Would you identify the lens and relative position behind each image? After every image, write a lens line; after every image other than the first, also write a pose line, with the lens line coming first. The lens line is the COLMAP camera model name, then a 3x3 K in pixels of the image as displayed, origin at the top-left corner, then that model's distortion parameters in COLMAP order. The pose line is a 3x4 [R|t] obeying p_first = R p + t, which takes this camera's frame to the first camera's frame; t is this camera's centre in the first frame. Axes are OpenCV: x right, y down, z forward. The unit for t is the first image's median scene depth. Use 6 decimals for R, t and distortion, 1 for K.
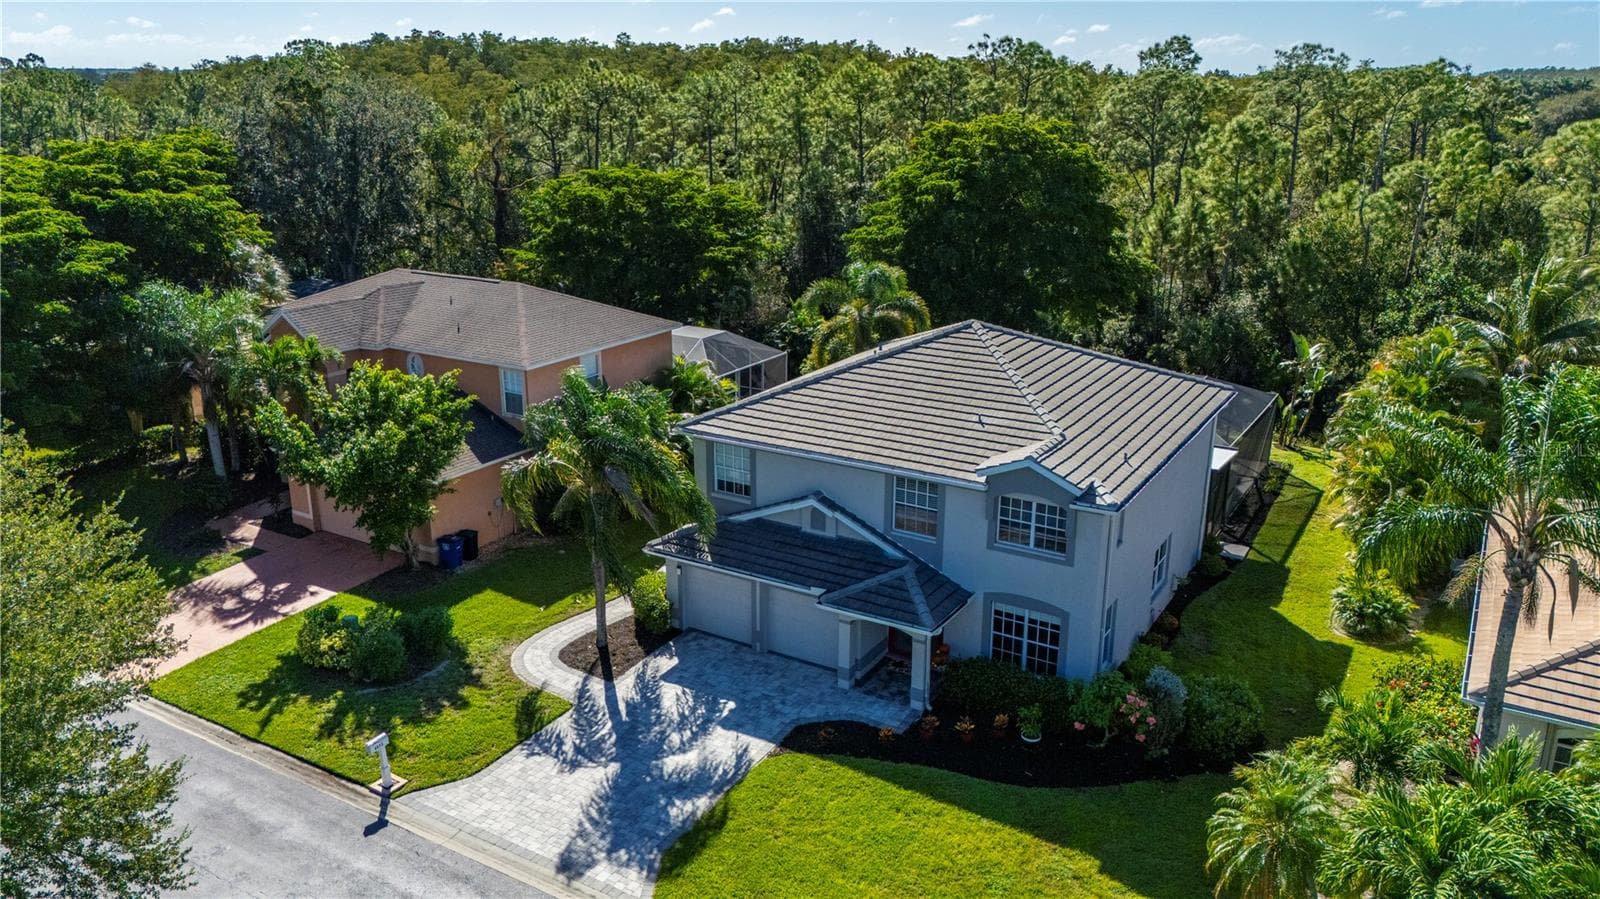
lens RADIAL K [[1185.3, 0, 791.1], [0, 1185.3, 447.0], [0, 0, 1]] dist [0.064086, -0.058019]
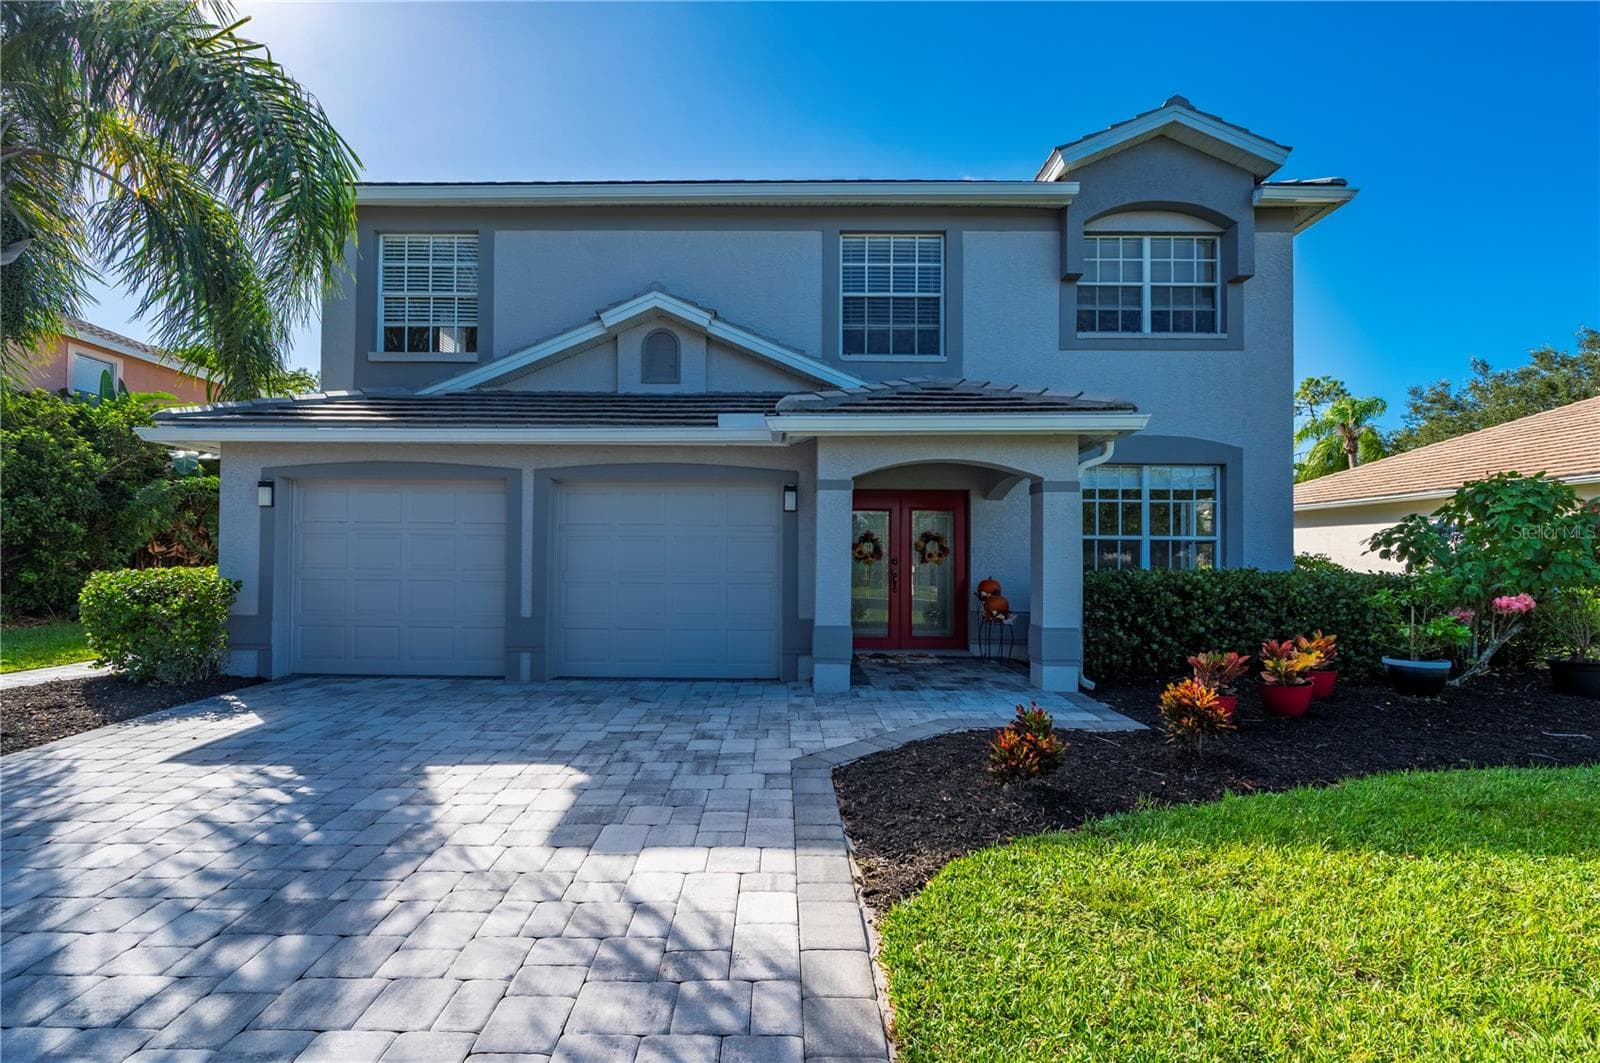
lens RADIAL K [[680.1, 0, 776.9], [0, 680.1, 555.2], [0, 0, 1]] dist [-0.007887, 0.000322]
pose [[0.857353, 0.010464, 0.514623, -0.072920], [0.149136, 0.951858, -0.267813, 0.214512], [-0.492650, 0.306359, 0.814518, 0.827550]]
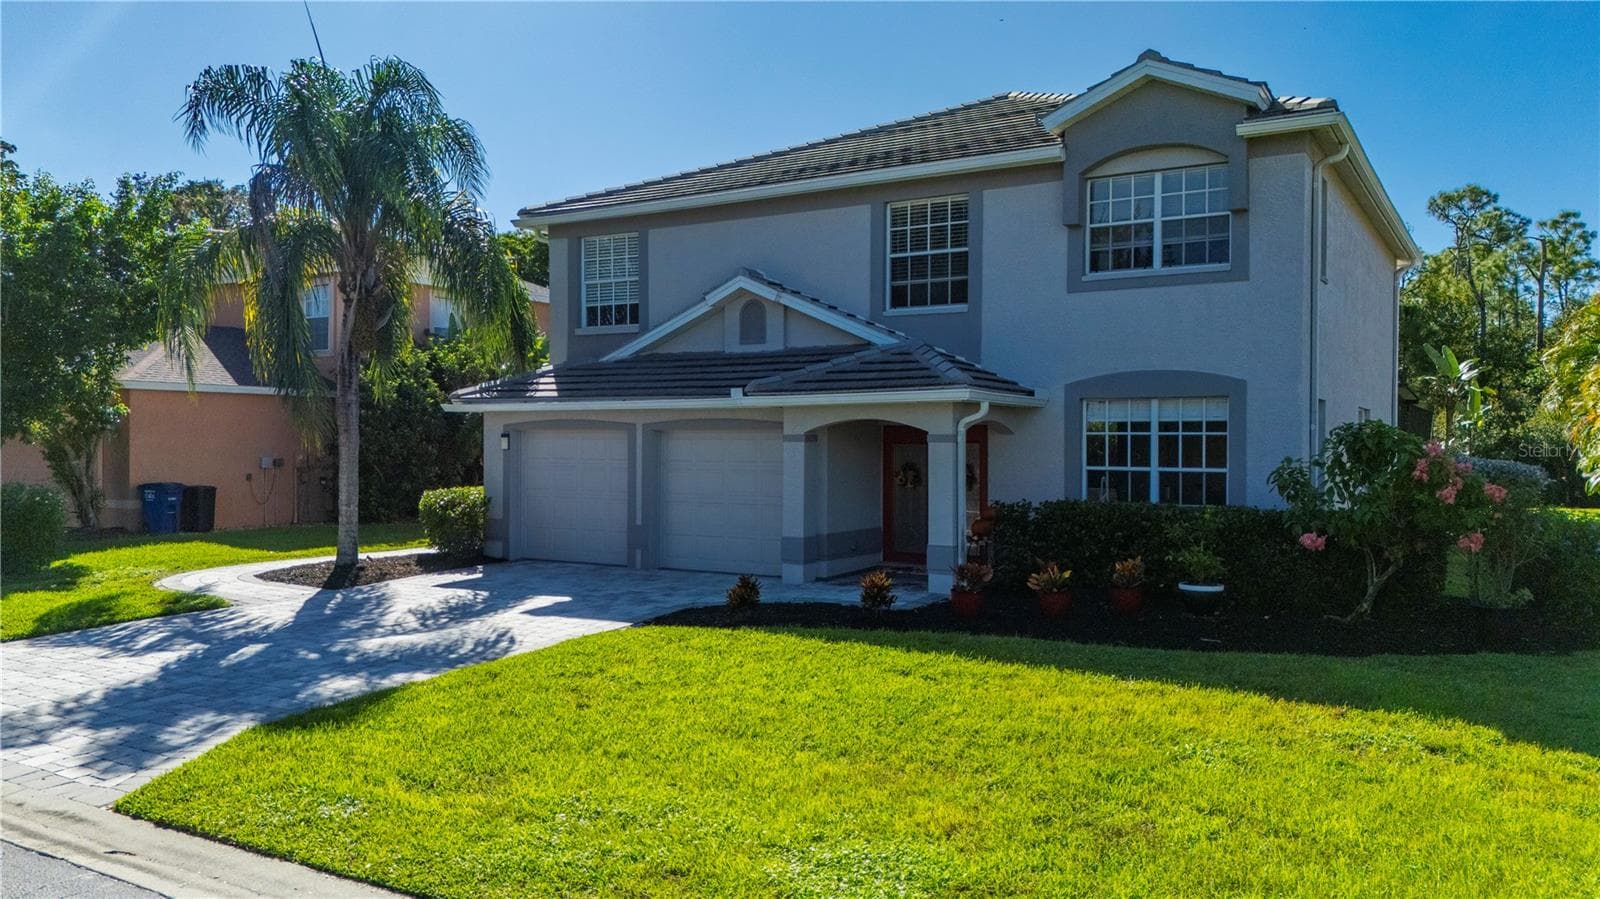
lens RADIAL K [[1185.3, 0, 795.5], [0, 1185.3, 461.4], [0, 0, 1]] dist [0.064086, -0.058019]
pose [[0.999994, 0.002892, 0.001864, 0.043897], [-0.002234, 0.957804, -0.287415, 0.295018], [-0.002616, 0.287409, 0.957804, 0.505769]]
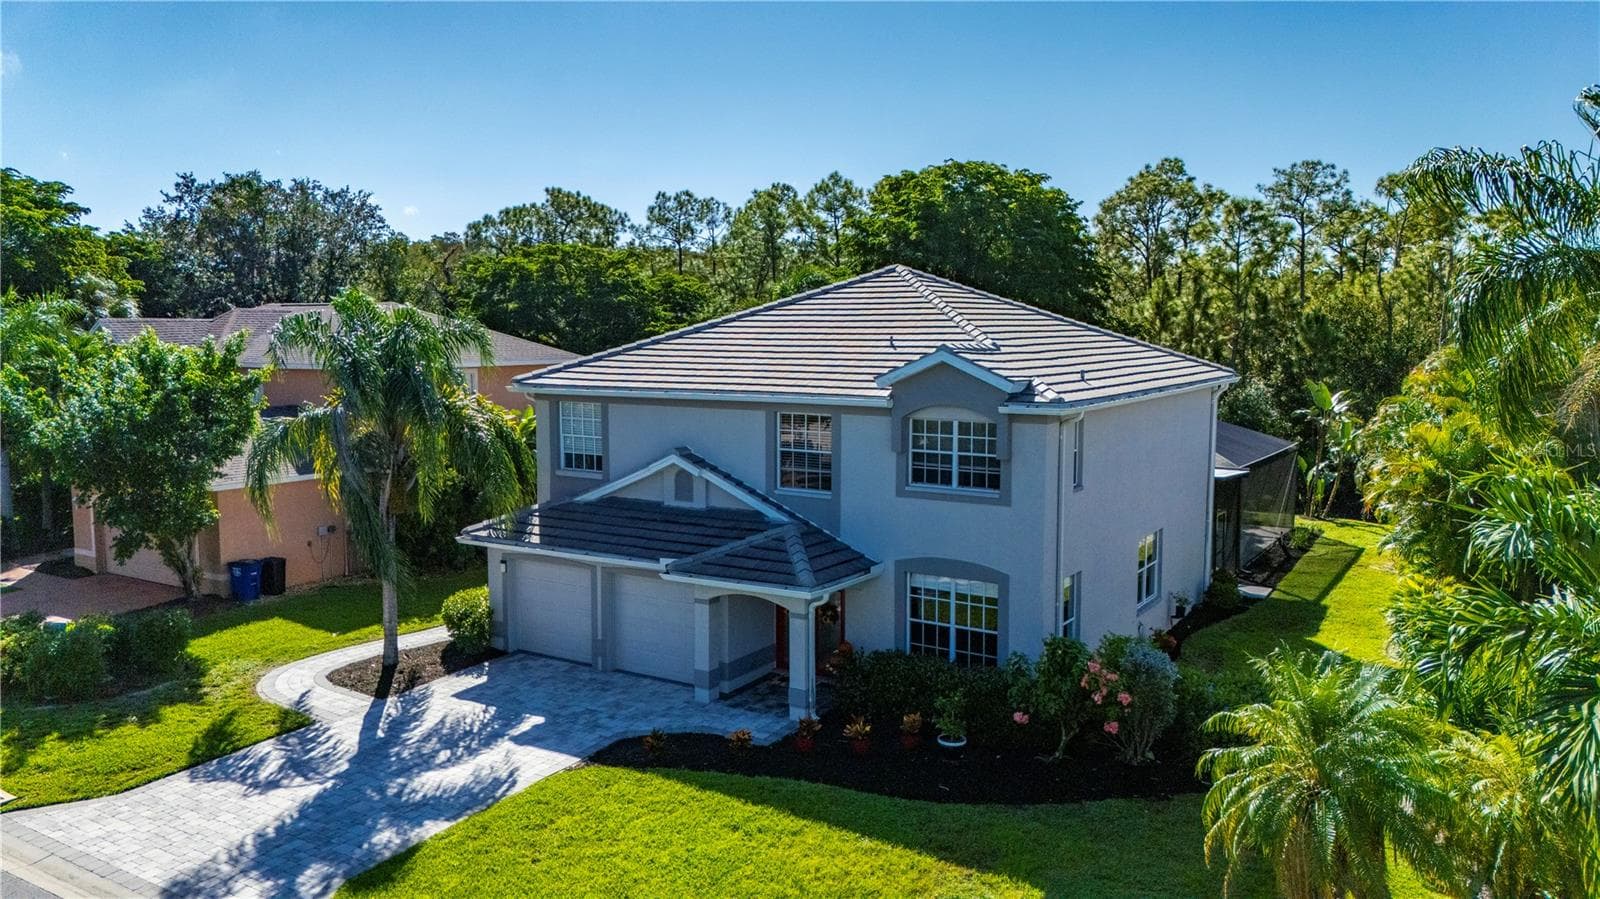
lens RADIAL K [[1185.3, 0, 796.3], [0, 1185.3, 437.9], [0, 0, 1]] dist [0.064086, -0.058019]
pose [[0.999782, 0.000191, -0.020898, 0.114646], [-0.004502, 0.978453, -0.206421, 0.193851], [0.020408, 0.206470, 0.978240, 0.271093]]
